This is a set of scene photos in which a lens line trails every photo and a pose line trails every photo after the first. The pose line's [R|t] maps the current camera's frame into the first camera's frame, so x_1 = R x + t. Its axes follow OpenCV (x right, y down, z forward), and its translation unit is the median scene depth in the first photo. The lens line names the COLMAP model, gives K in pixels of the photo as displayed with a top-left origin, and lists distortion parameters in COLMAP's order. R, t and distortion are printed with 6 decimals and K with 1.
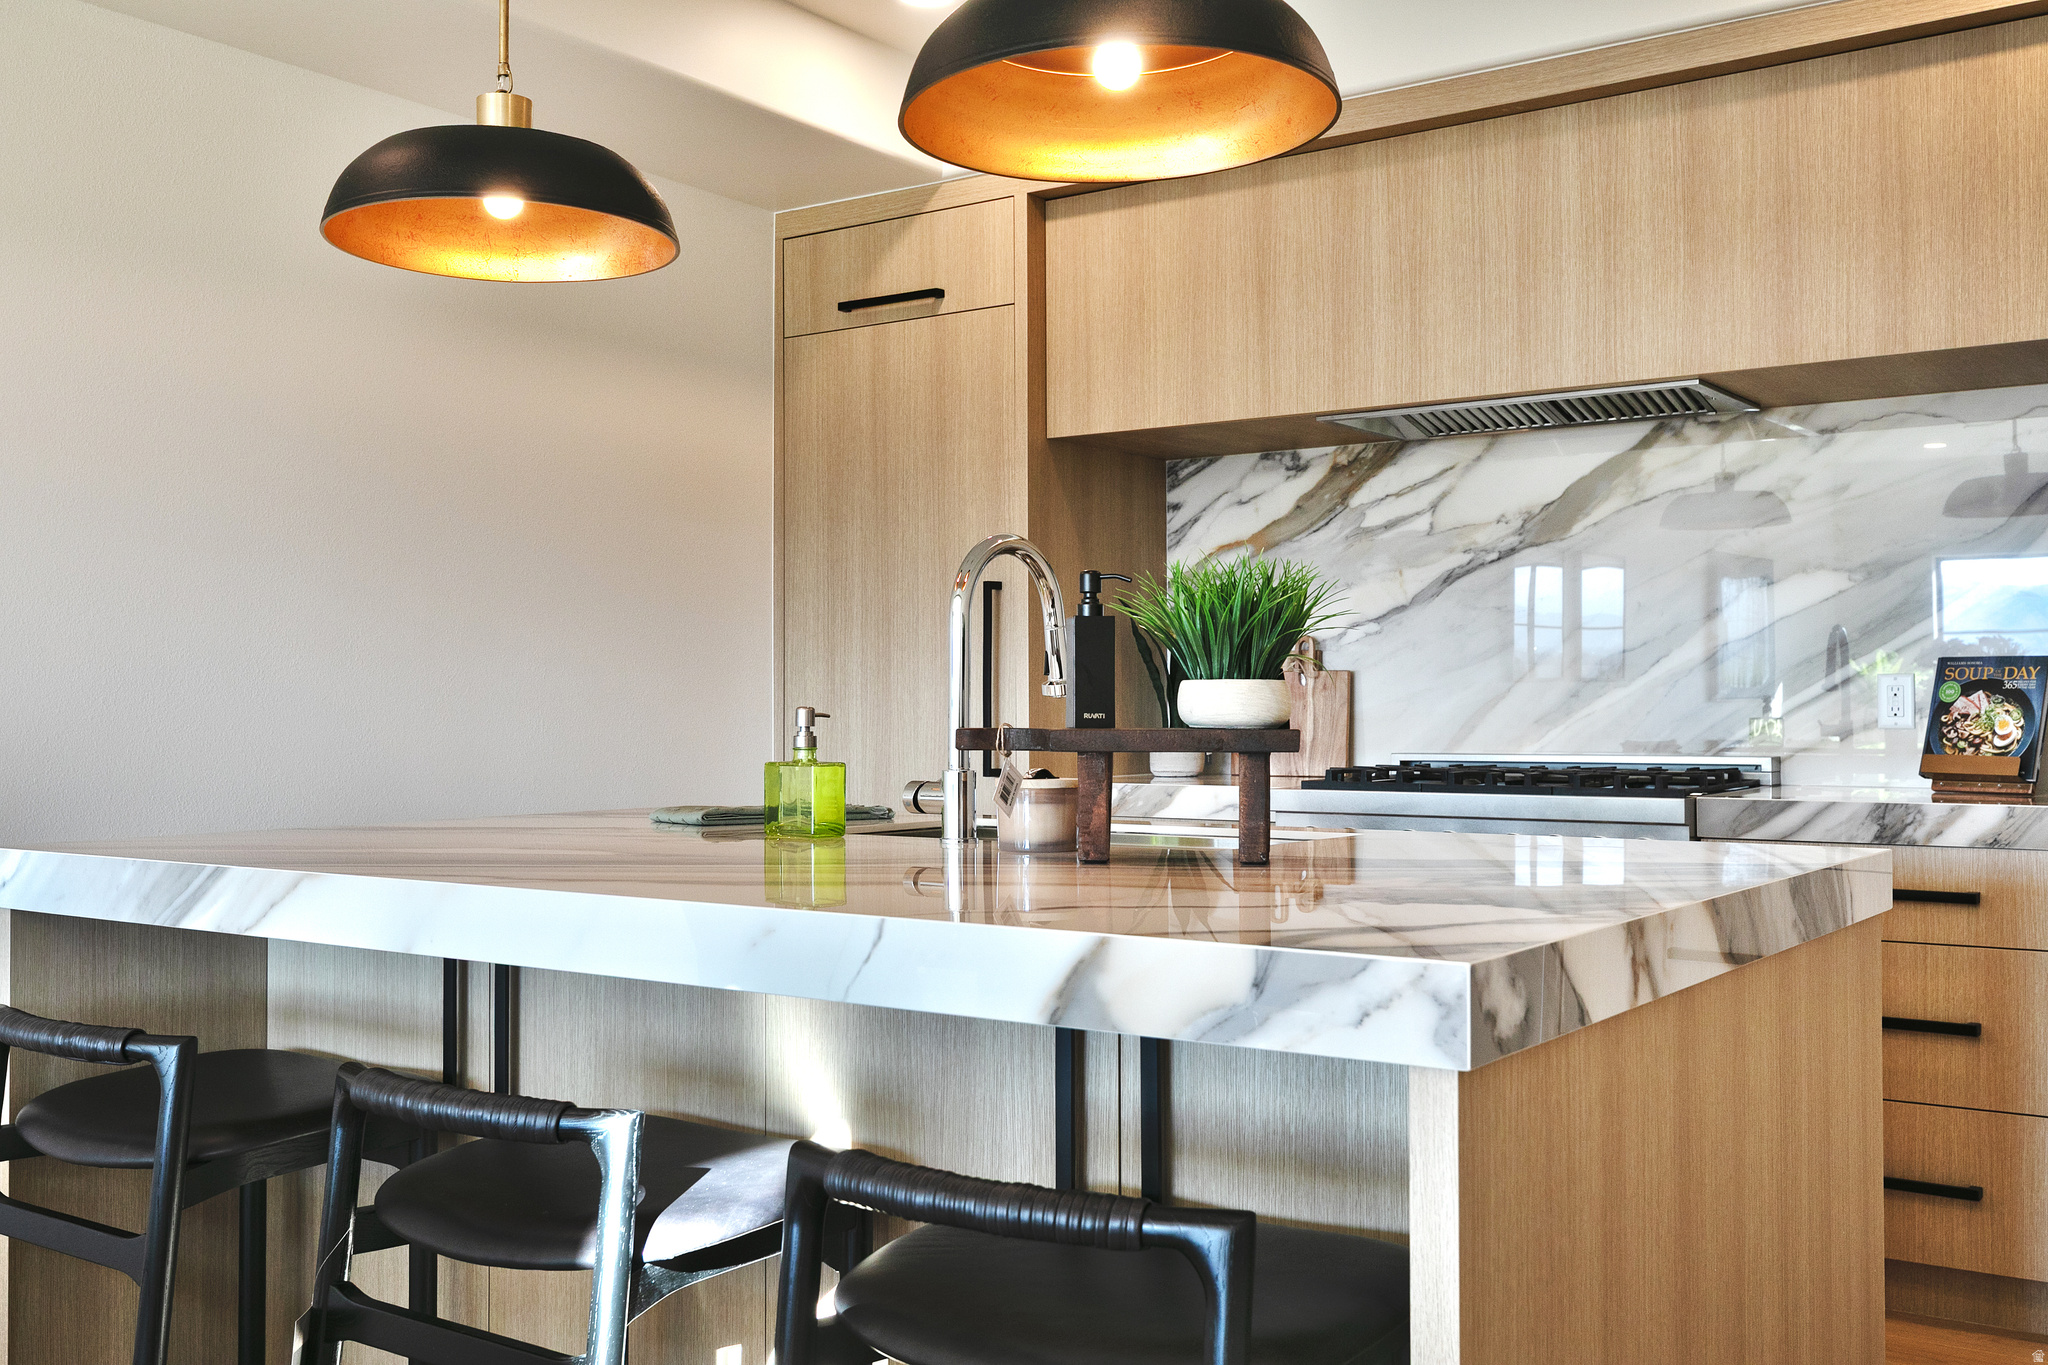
lens RADIAL K [[1961.4, 0, 1011.0], [0, 1961.4, 684.4], [0, 0, 1]] dist [0.010159, 0.000000]
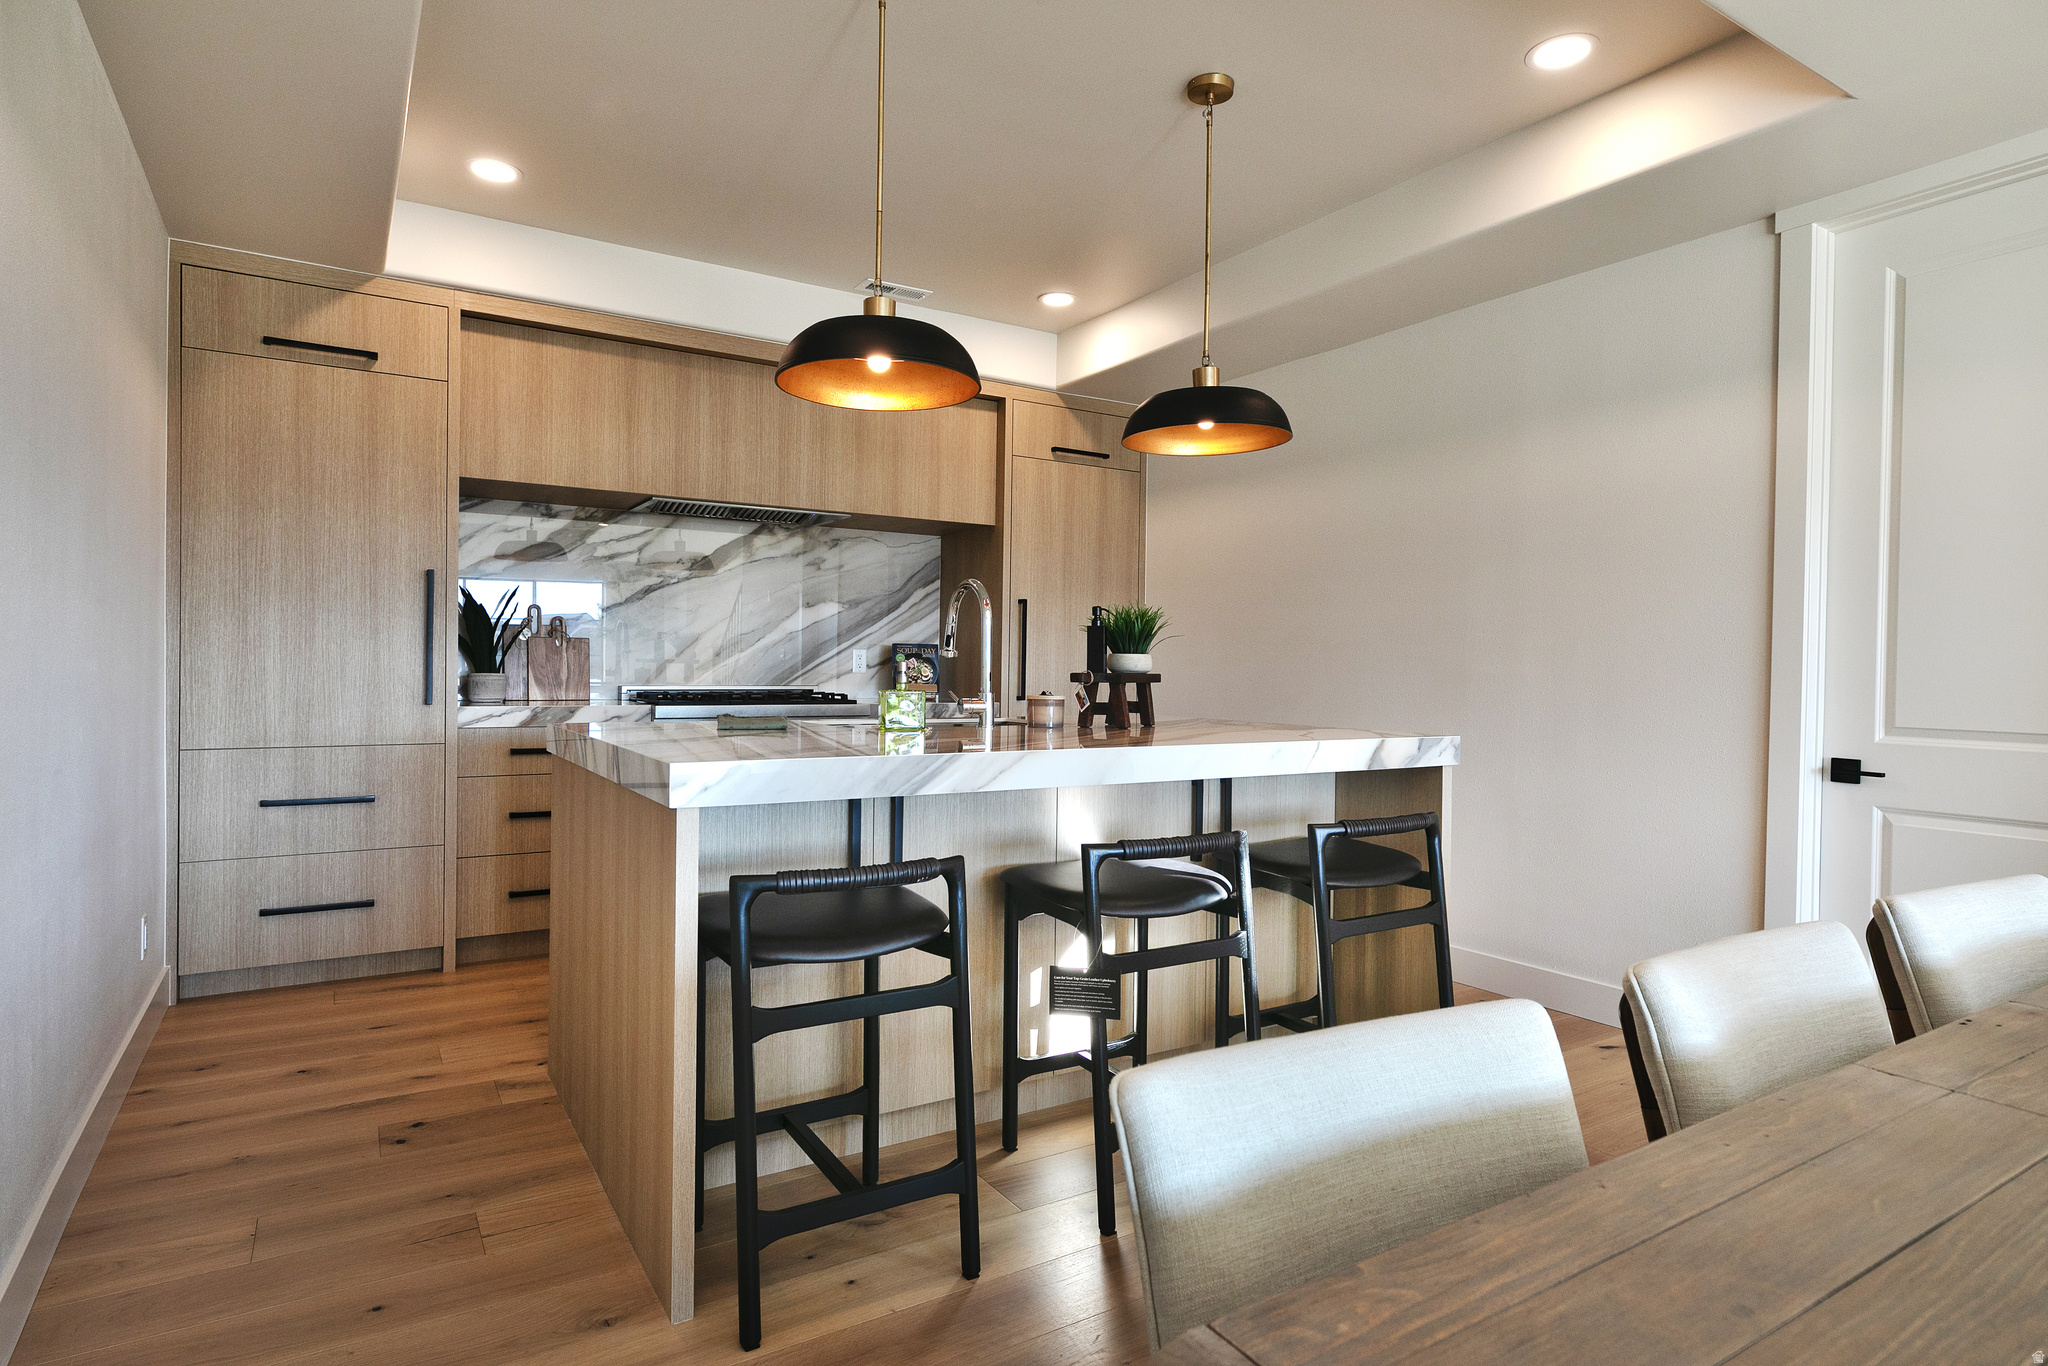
lens RADIAL K [[1104.9, 0, 1014.0], [0, 1104.9, 669.0], [0, 0, 1]] dist [0.004747, -0.000266]
pose [[0.388358, 0.006114, 0.921488, -0.594130], [-0.023816, 0.999711, 0.003405, 0.007851], [-0.921201, -0.023269, 0.388391, 0.284892]]
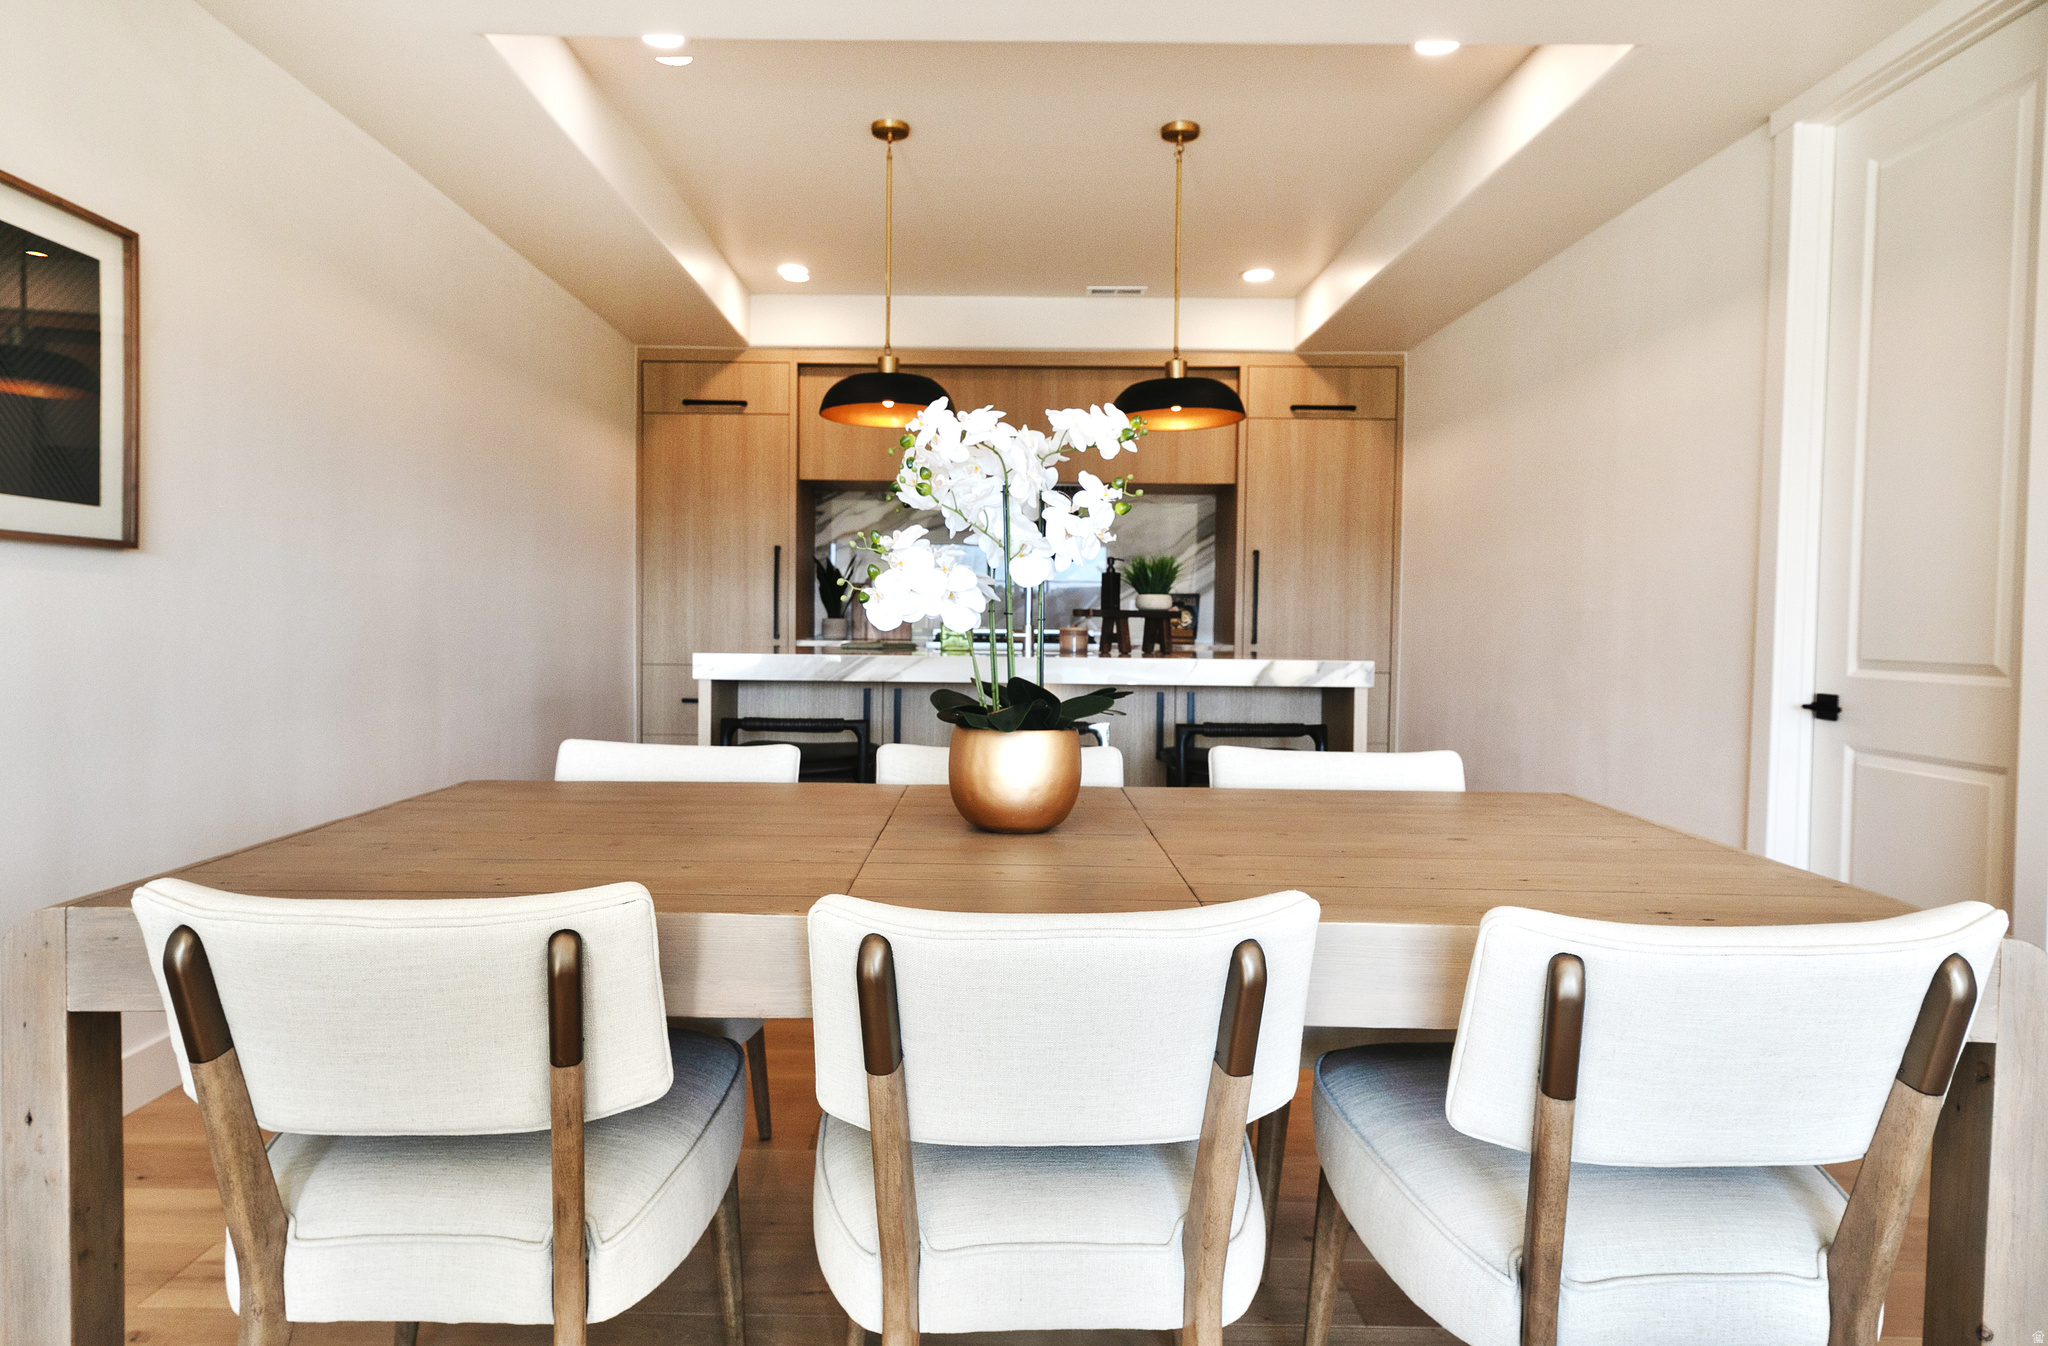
lens RADIAL K [[1198.4, 0, 947.0], [0, 1198.4, 651.1], [0, 0, 1]] dist [0.031361, -0.006689]
pose [[0.830980, -0.000298, 0.556302, -0.577218], [-0.021119, 0.999262, 0.032082, 0.015757], [-0.555901, -0.038408, 0.830361, -0.180717]]
